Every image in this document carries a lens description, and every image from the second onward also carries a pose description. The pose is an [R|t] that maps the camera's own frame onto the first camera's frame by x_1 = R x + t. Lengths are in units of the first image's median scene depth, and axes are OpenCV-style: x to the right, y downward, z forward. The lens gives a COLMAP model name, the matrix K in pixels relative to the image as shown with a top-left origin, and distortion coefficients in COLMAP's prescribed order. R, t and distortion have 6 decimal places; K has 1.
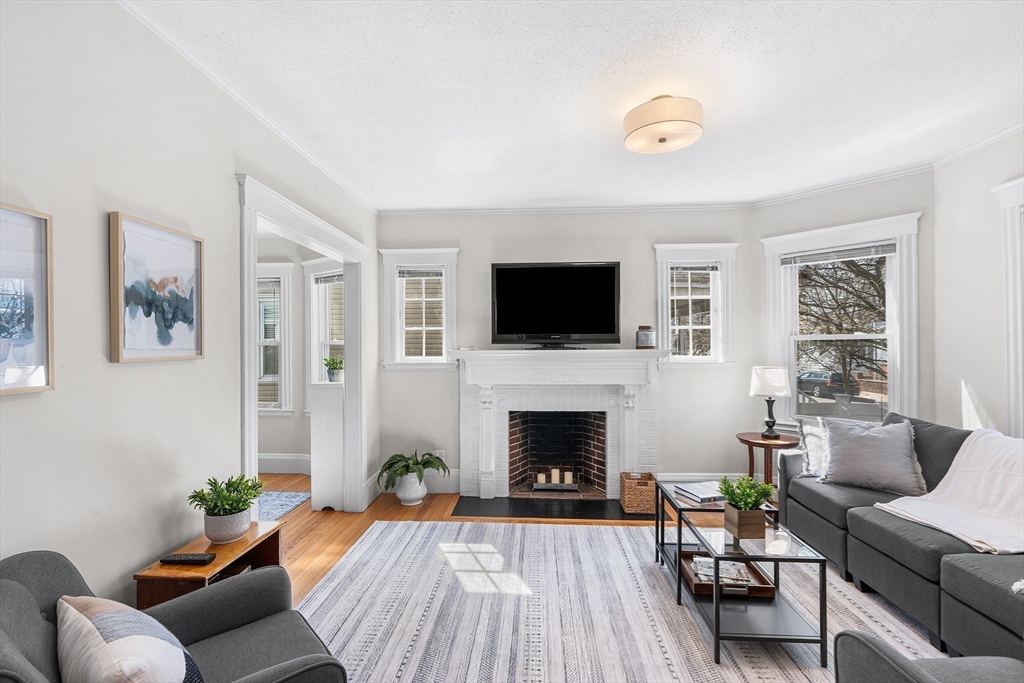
lens RADIAL K [[470.9, 0, 509.9], [0, 470.9, 345.2], [0, 0, 1]] dist [-0.003378, 0.000493]
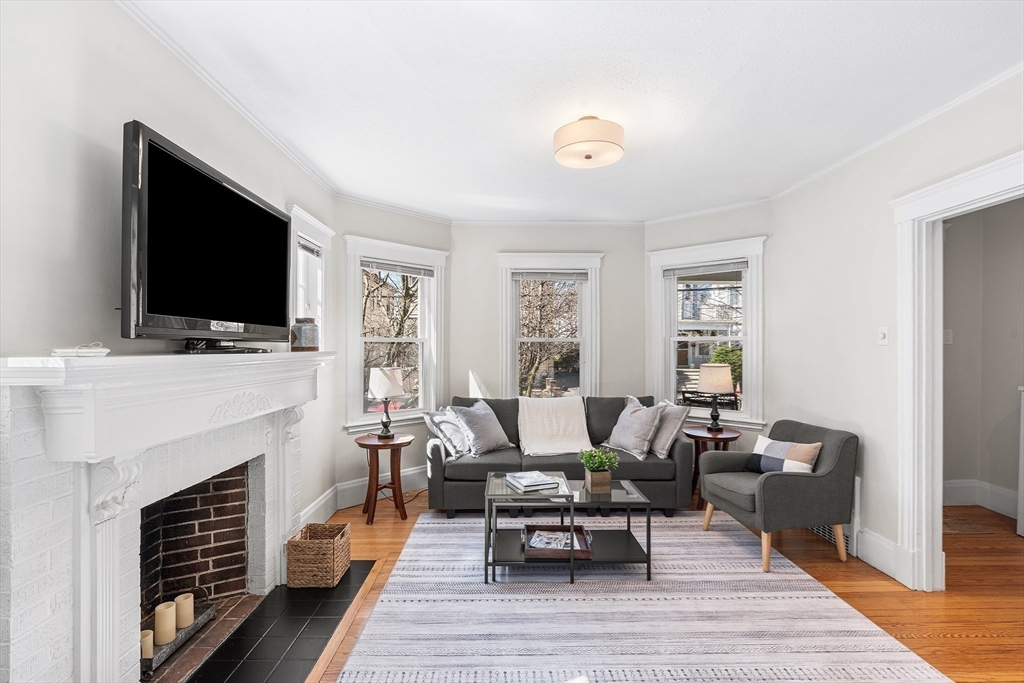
lens RADIAL K [[470.9, 0, 509.9], [0, 470.9, 345.2], [0, 0, 1]] dist [-0.003378, 0.000493]
pose [[-0.075565, 0.008876, 0.997101, -0.514939], [-0.000999, 0.999959, -0.008978, 0.006360], [-0.997140, -0.001675, -0.075553, 0.873841]]
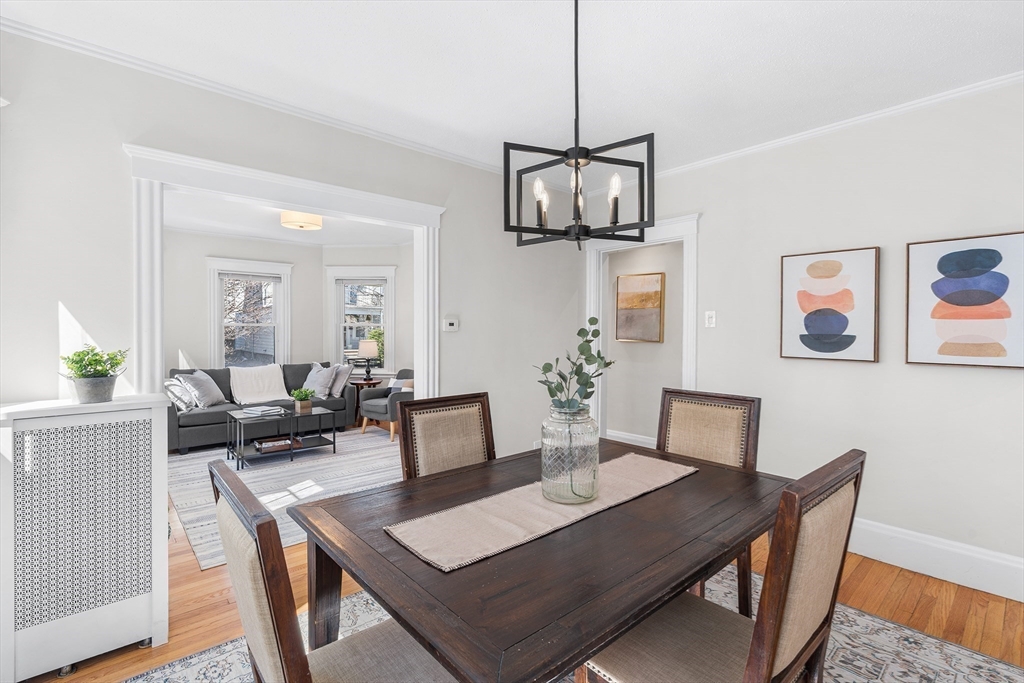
lens RADIAL K [[478.0, 0, 511.1], [0, 478.0, 333.2], [0, 0, 1]] dist [-0.000069, 0.000181]
pose [[-0.698469, -0.000034, 0.715640, -1.215265], [0.002433, 0.999994, 0.002422, 0.009606], [-0.715636, 0.003433, -0.698465, 1.234885]]
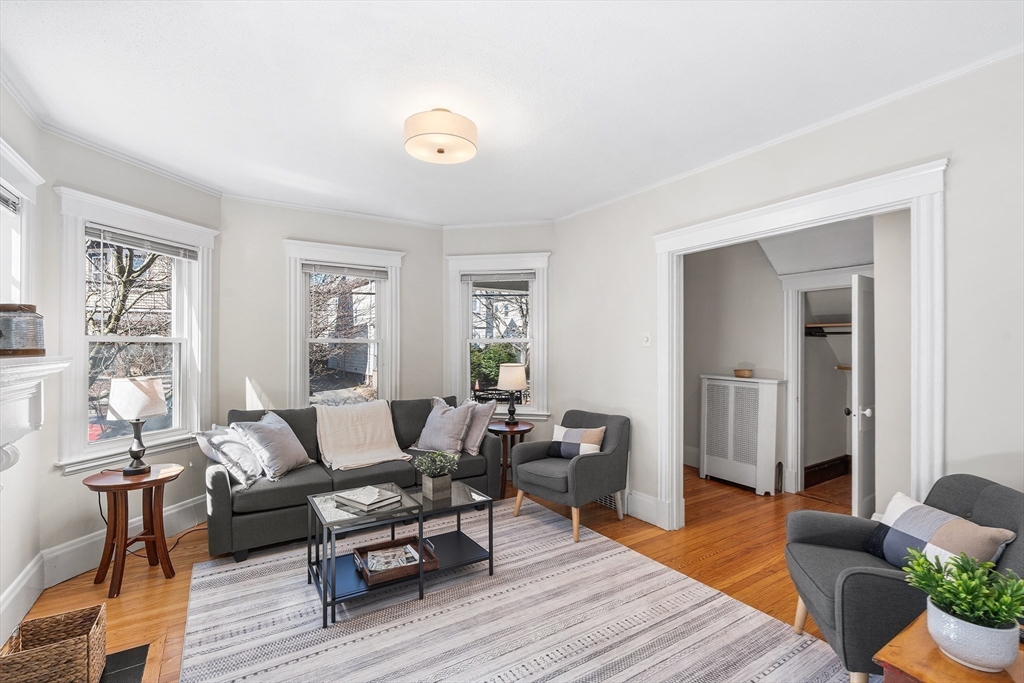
lens RADIAL K [[462.4, 0, 511.0], [0, 462.4, 345.8], [0, 0, 1]] dist [-0.015935, 0.007470]
pose [[-0.585903, 0.010857, 0.810308, -0.411626], [0.003831, 0.999936, -0.010628, 0.006288], [-0.810372, -0.003123, -0.585907, 1.019668]]
